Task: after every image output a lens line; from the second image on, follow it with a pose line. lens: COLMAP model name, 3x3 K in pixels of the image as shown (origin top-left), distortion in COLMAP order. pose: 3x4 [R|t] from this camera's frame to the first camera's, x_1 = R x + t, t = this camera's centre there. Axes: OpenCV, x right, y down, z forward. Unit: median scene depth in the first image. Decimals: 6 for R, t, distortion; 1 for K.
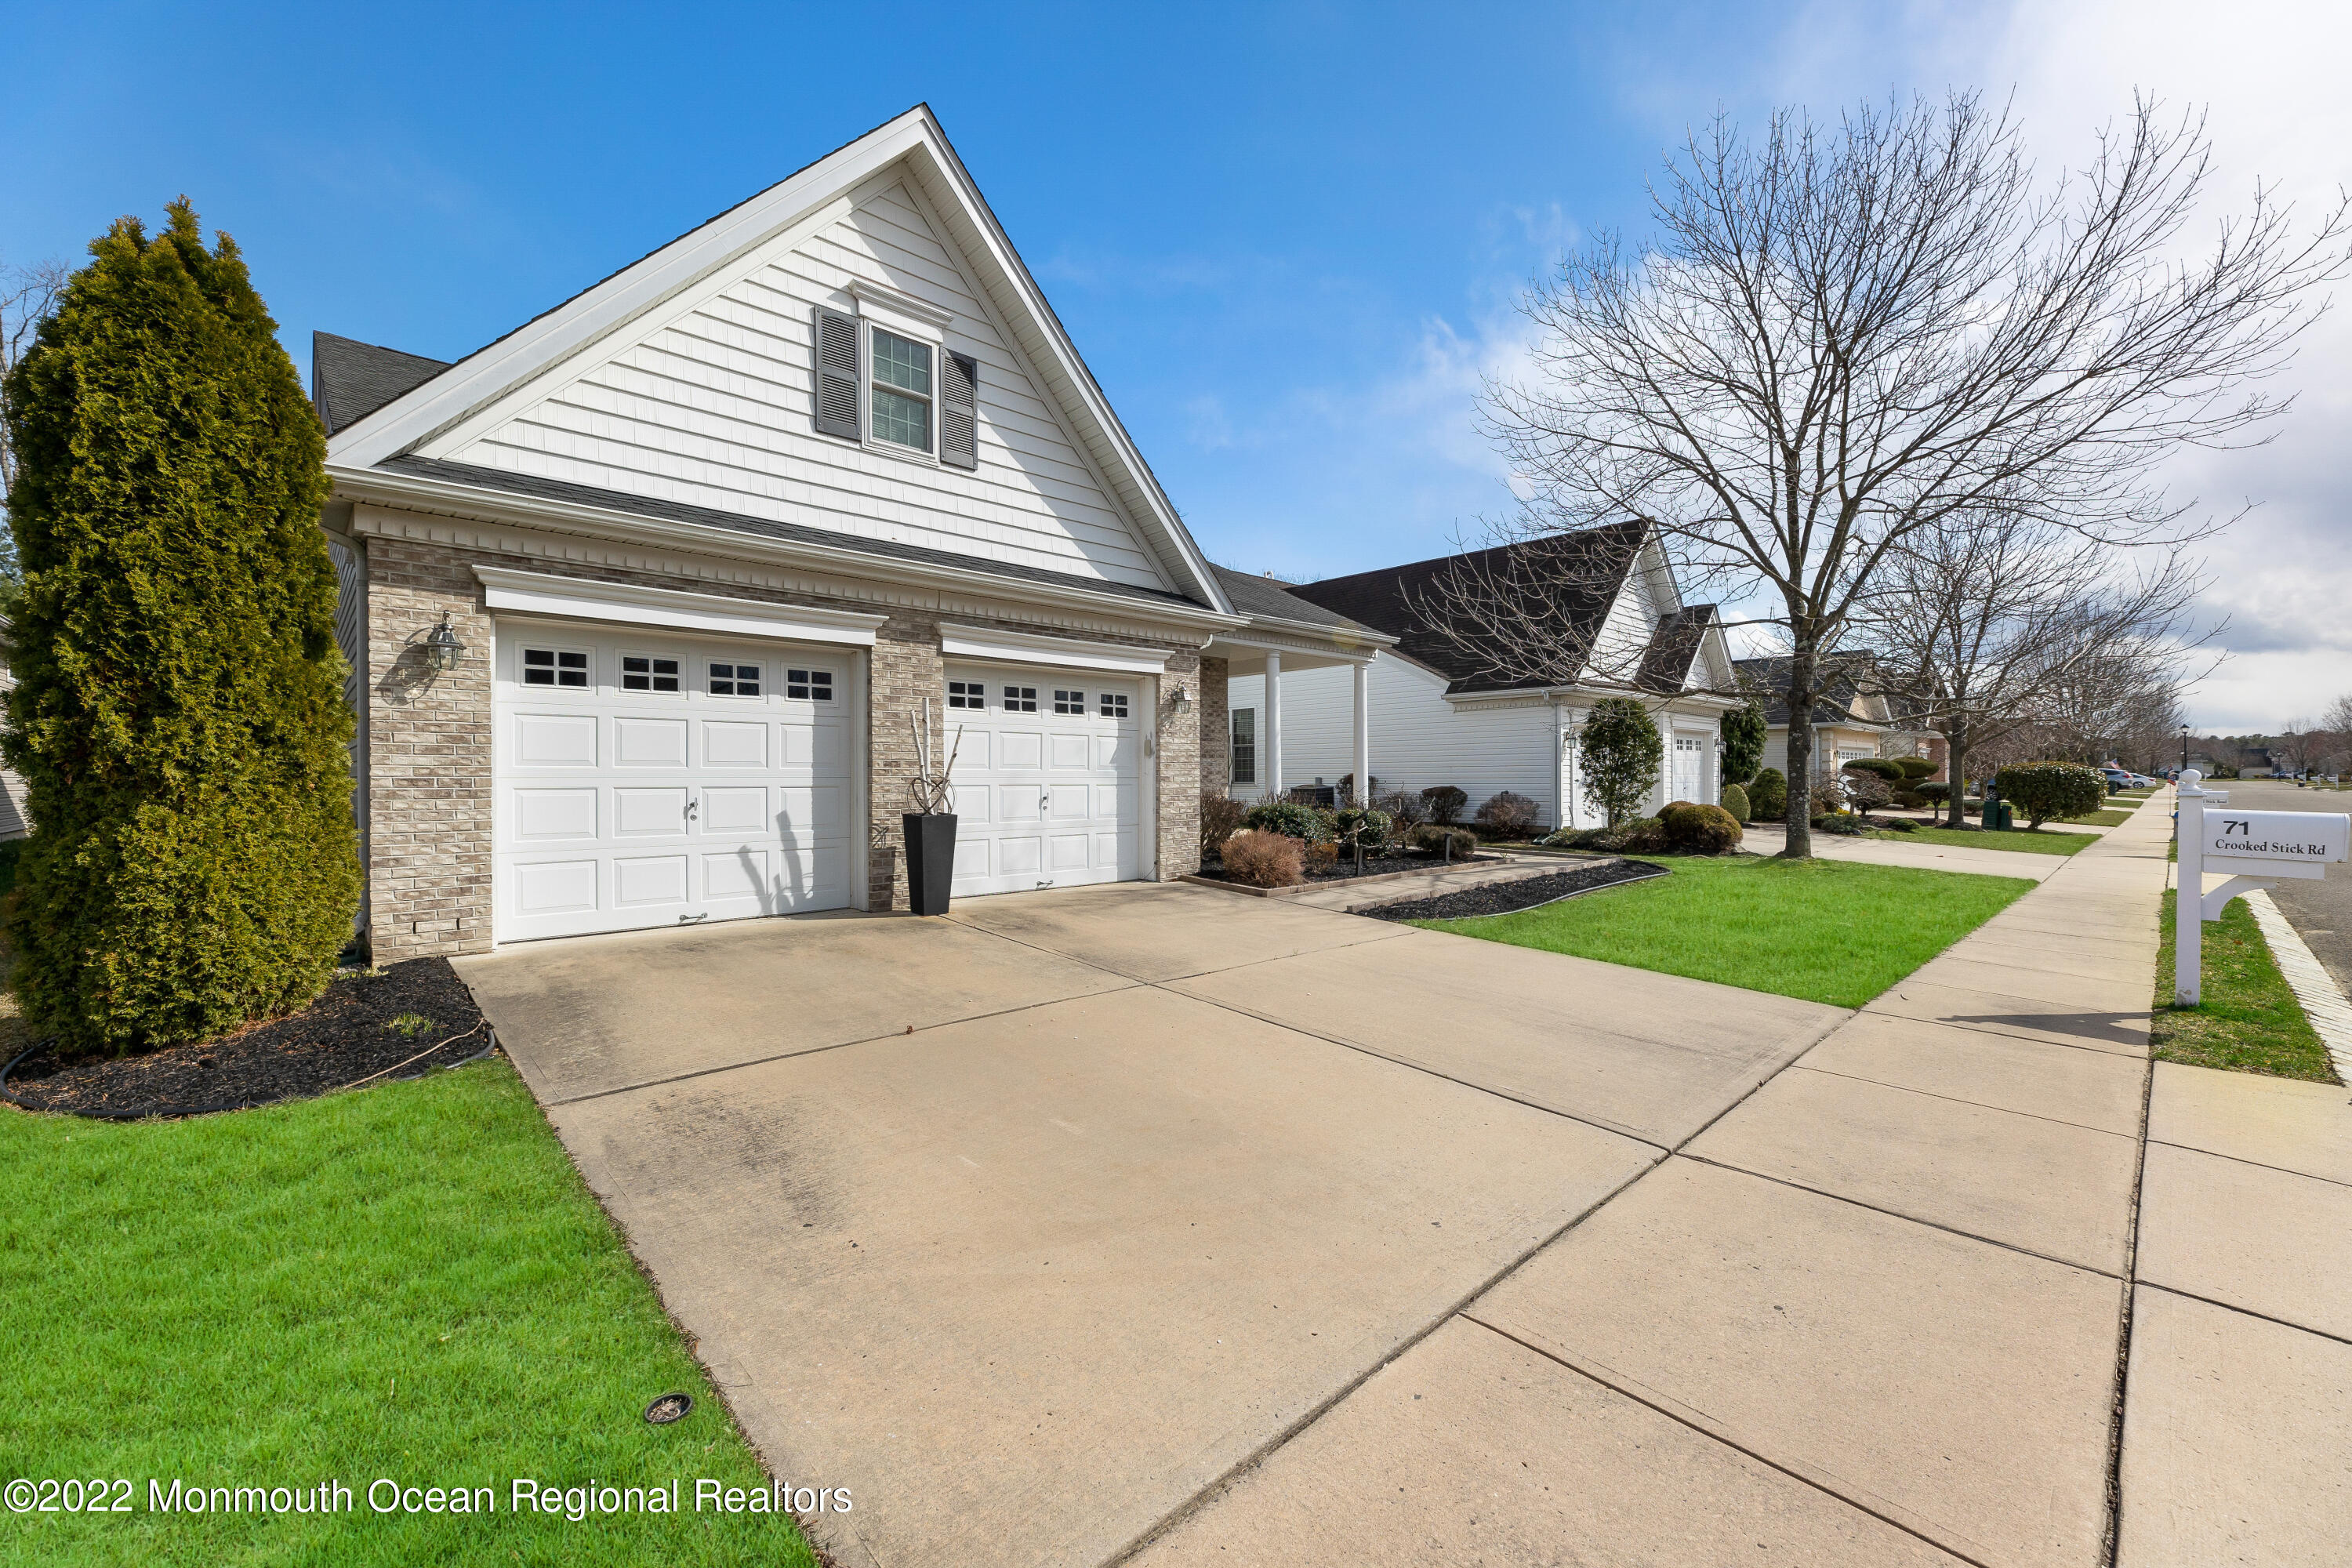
lens RADIAL K [[954.4, 0, 1179.8], [0, 954.4, 782.1], [0, 0, 1]] dist [0.001325, 0.000104]
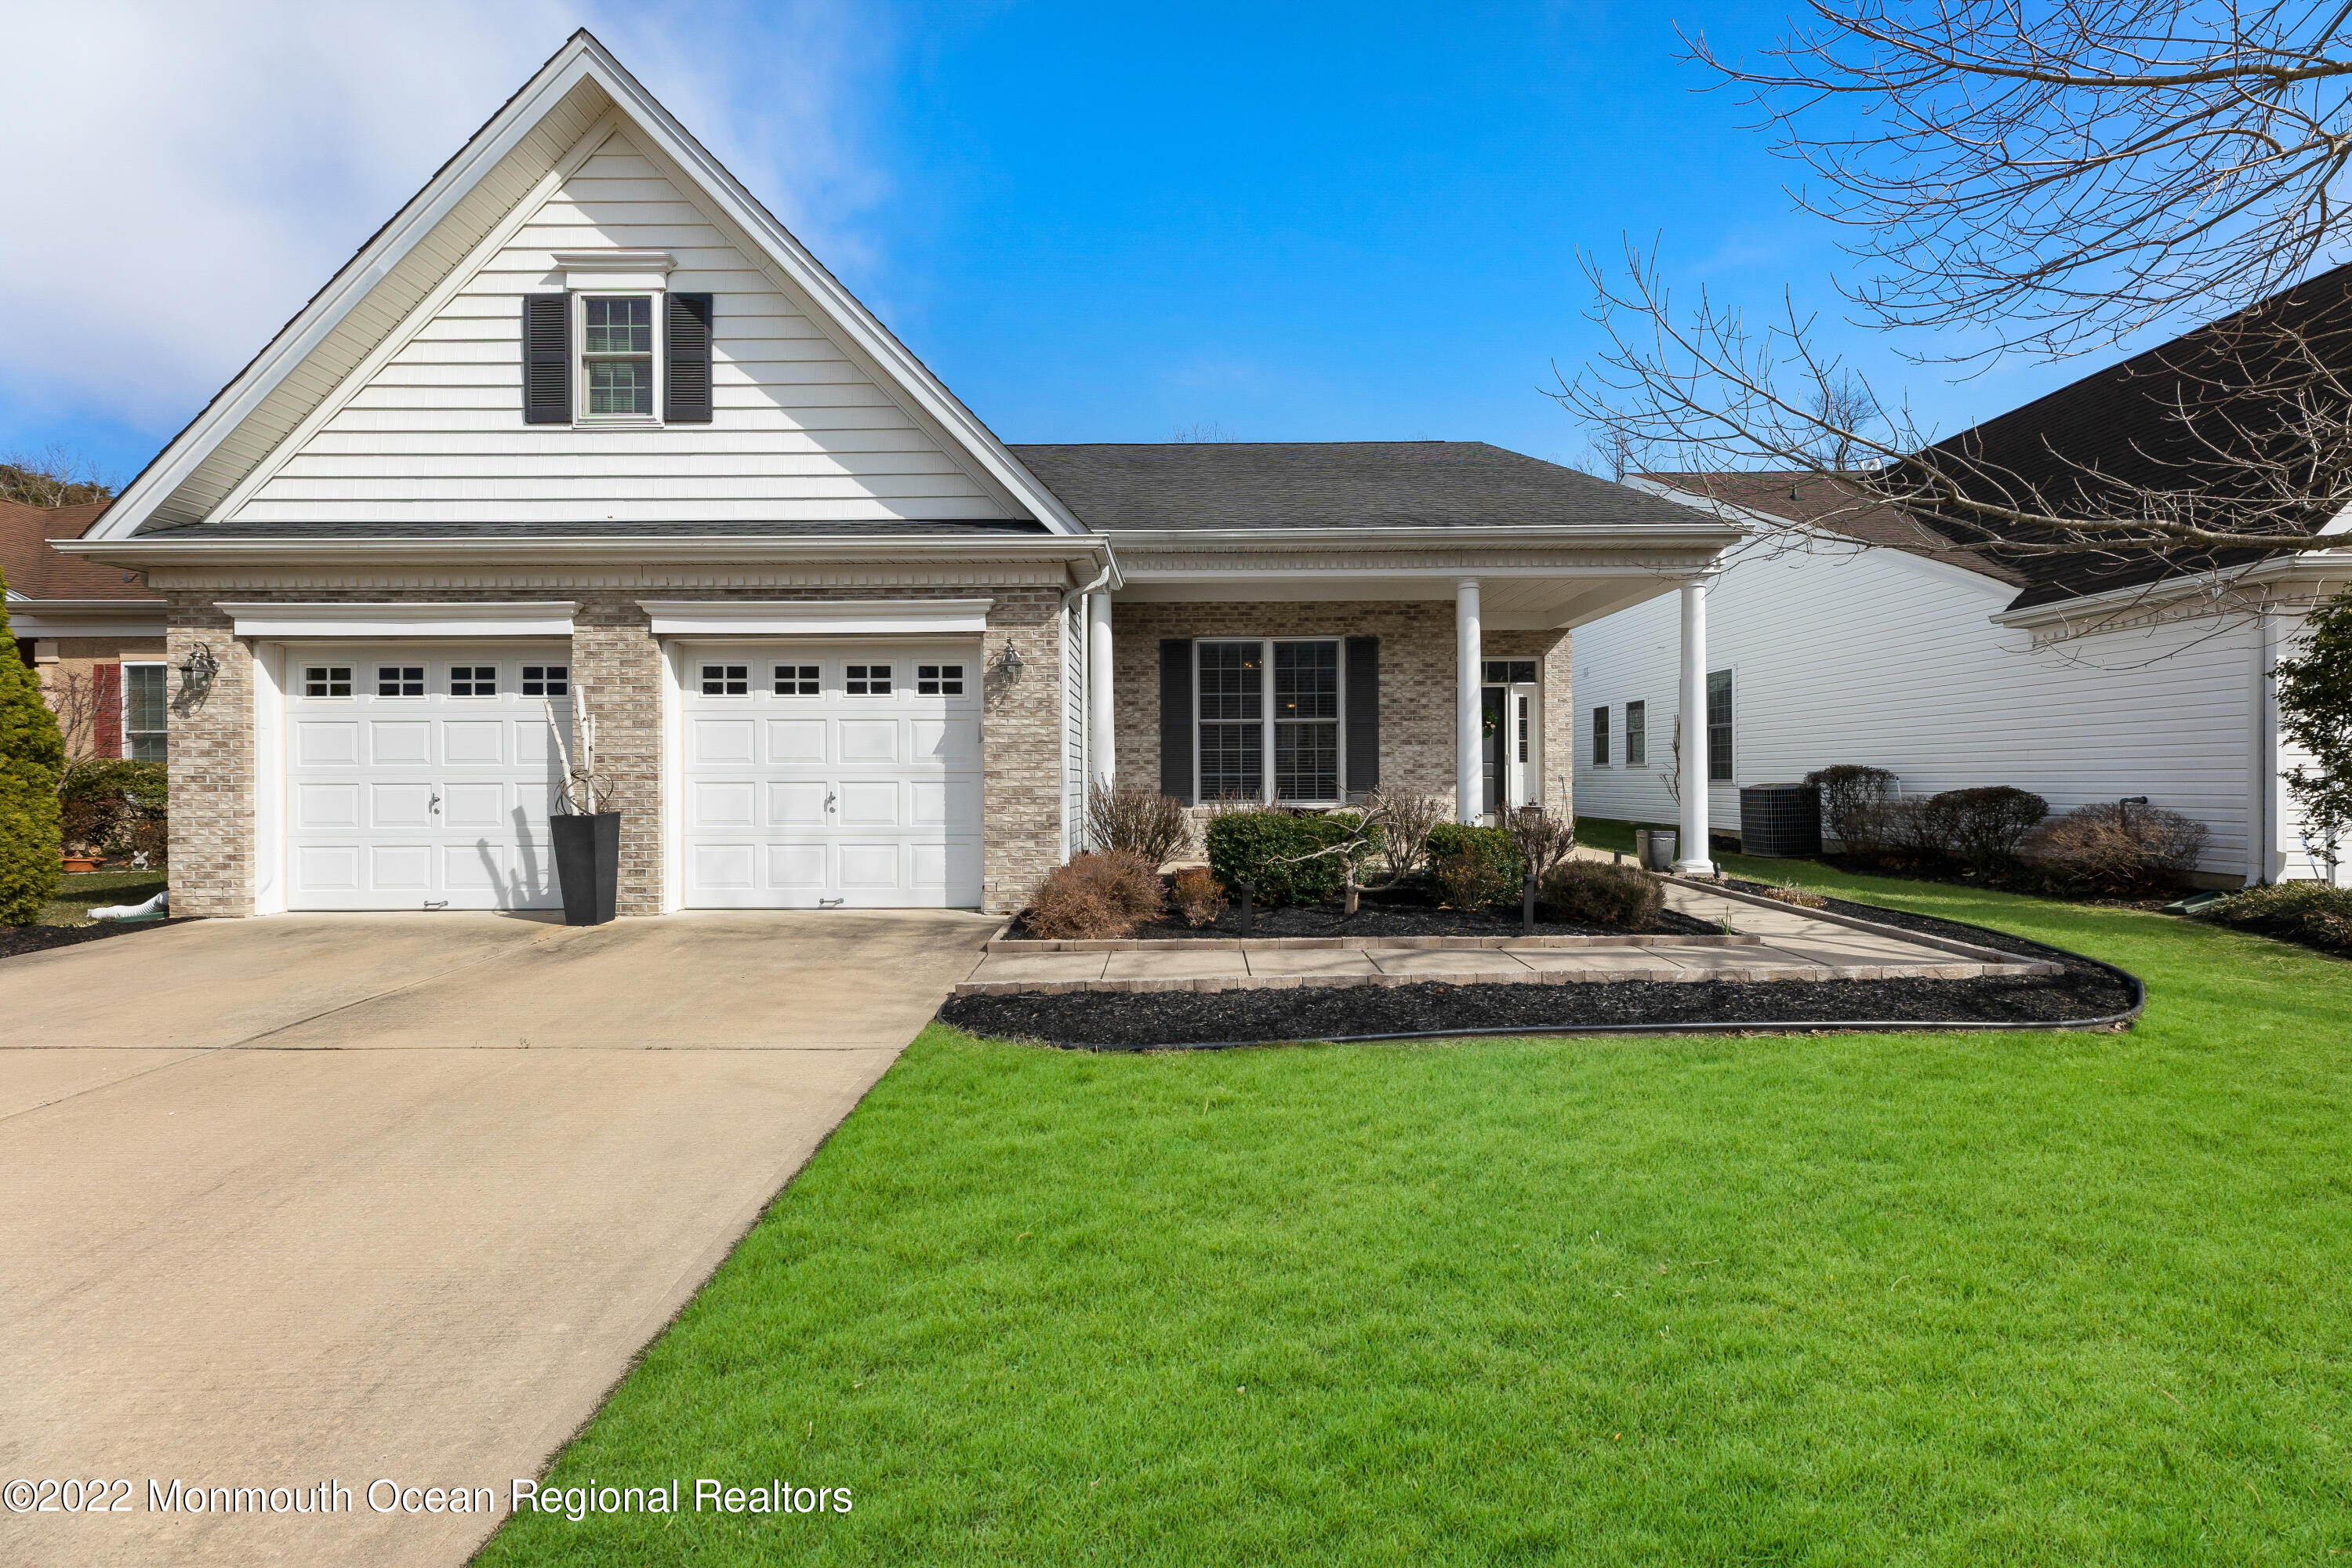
lens RADIAL K [[954.4, 0, 1174.3], [0, 954.4, 780.9], [0, 0, 1]] dist [0.001325, 0.000104]
pose [[0.723915, 0.004293, -0.689875, 0.748189], [-0.000211, 0.999982, 0.006002, -0.003517], [0.689889, -0.004200, 0.723903, 0.709035]]
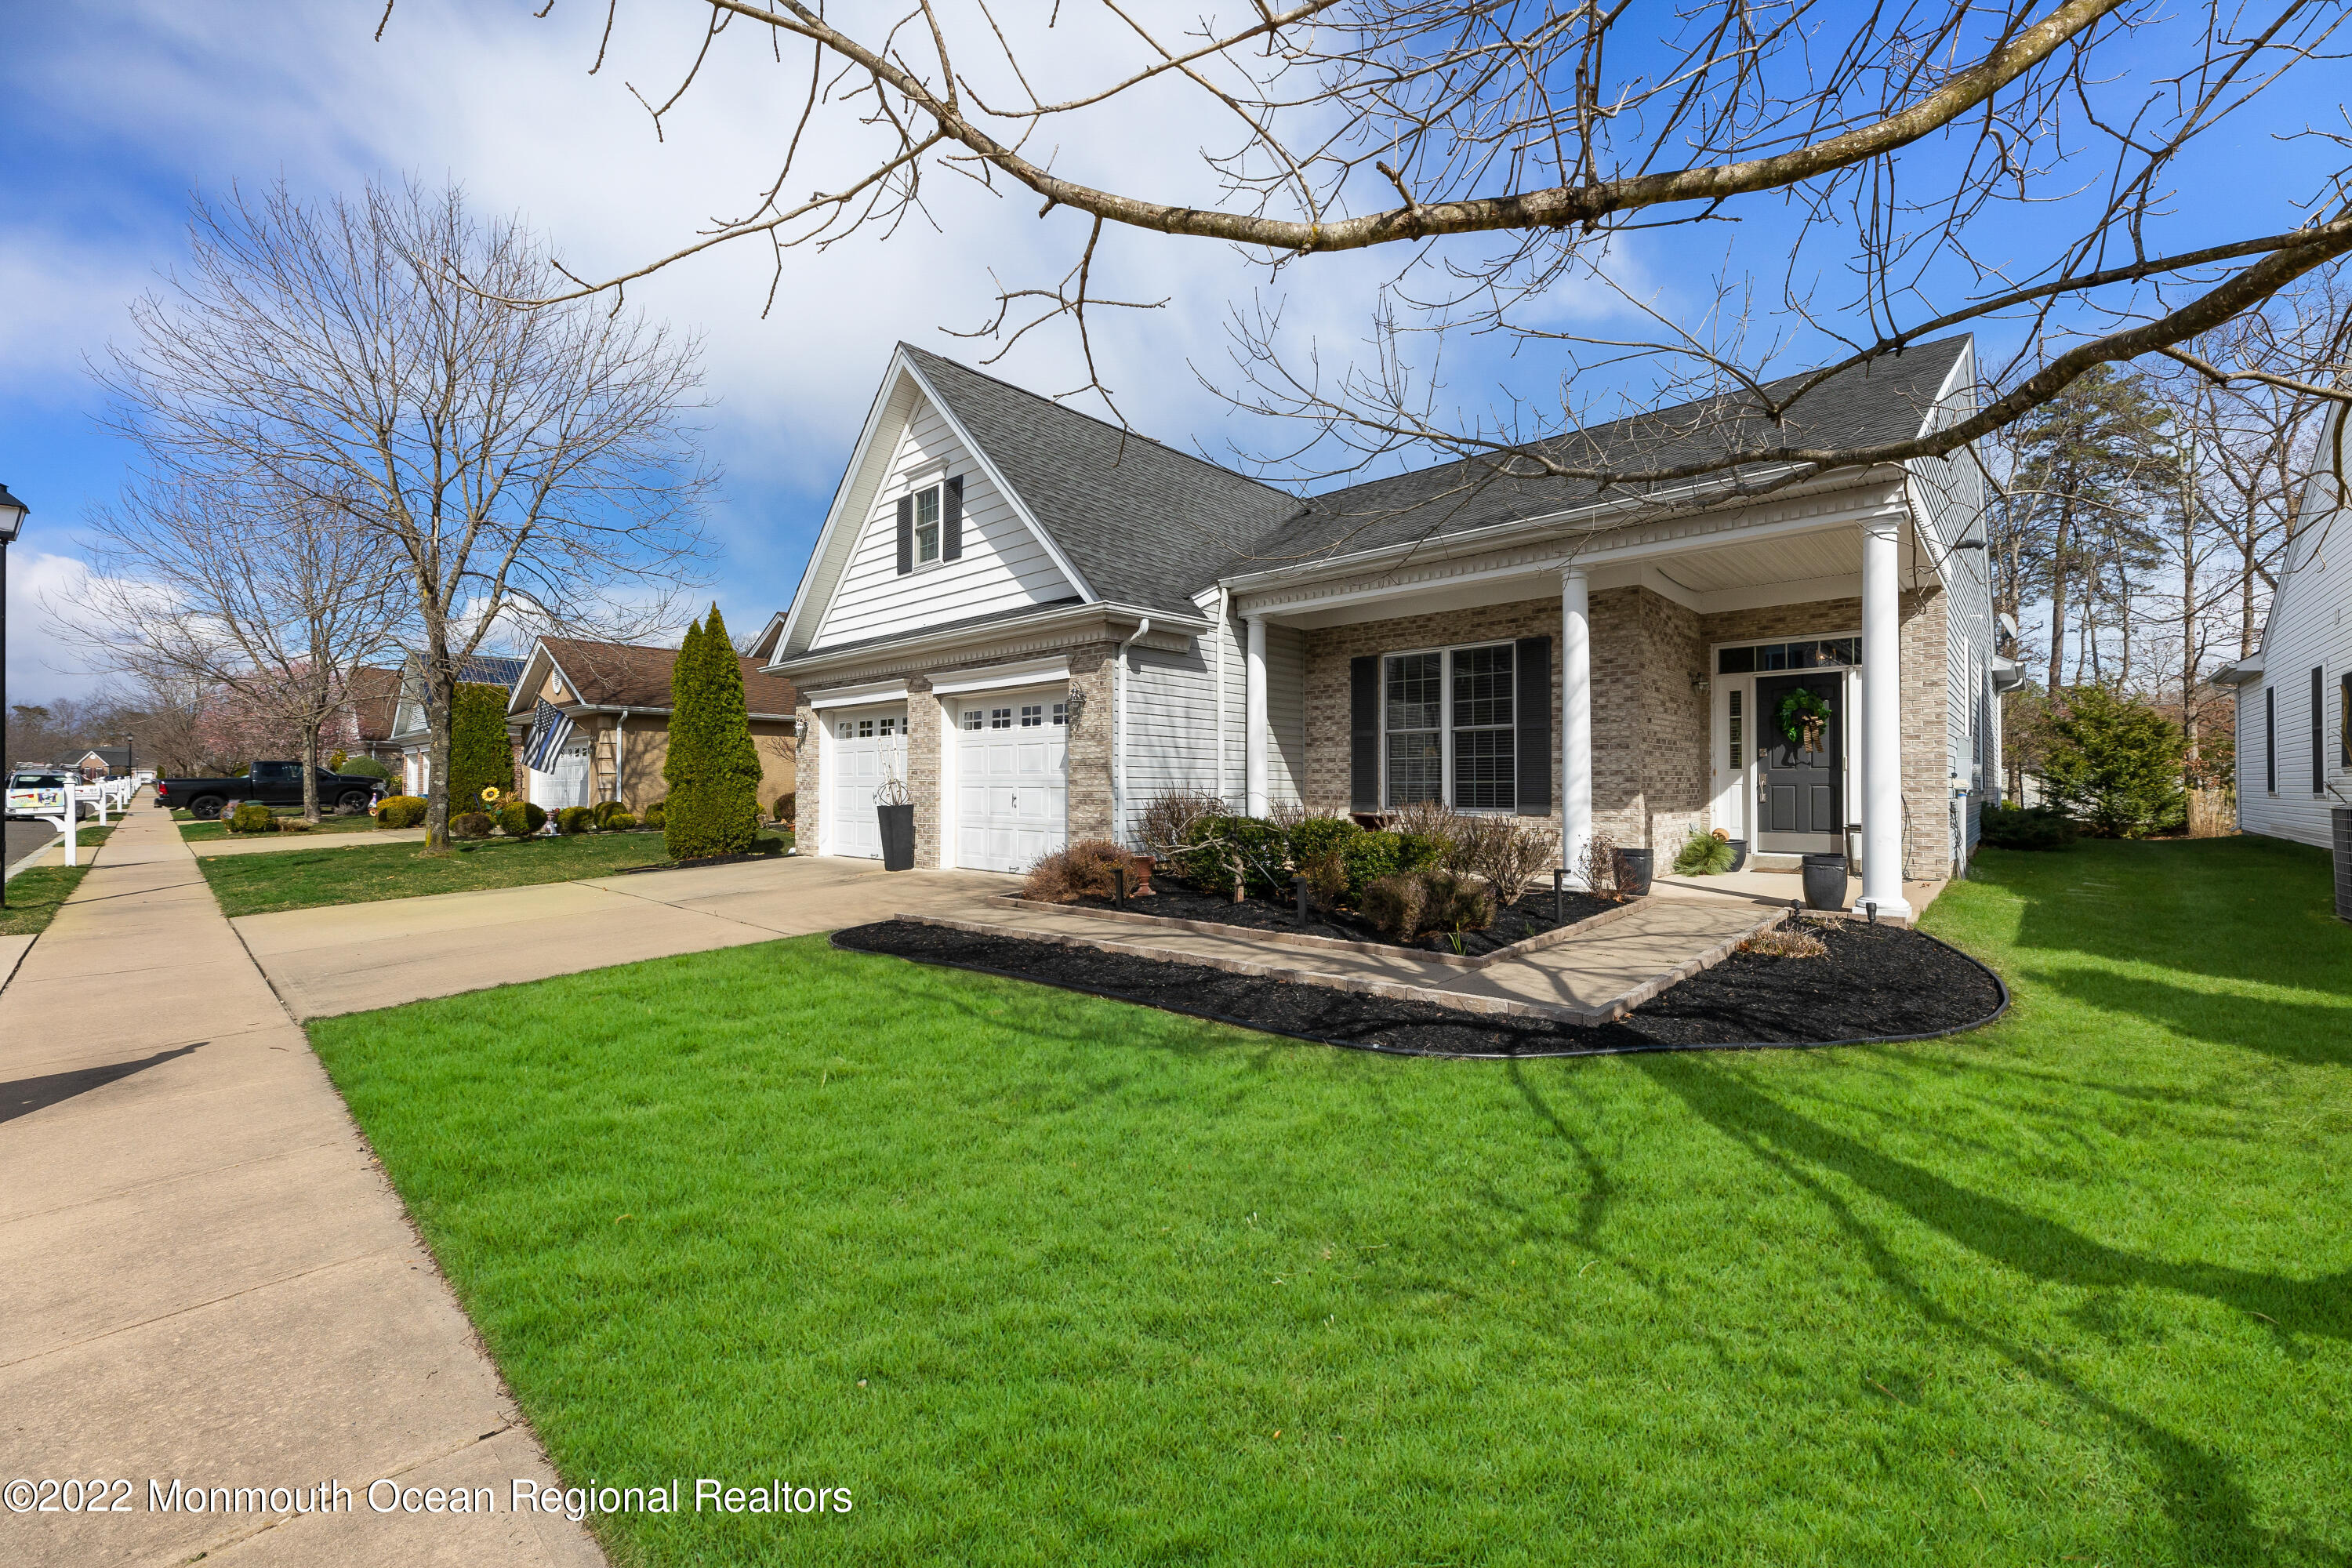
lens RADIAL K [[954.4, 0, 1171.3], [0, 954.4, 776.6], [0, 0, 1]] dist [0.001325, 0.000104]
pose [[0.061133, -0.003022, -0.998125, 1.258245], [-0.001274, 0.999994, -0.003106, -0.007802], [0.998129, 0.001461, 0.061129, 1.311867]]
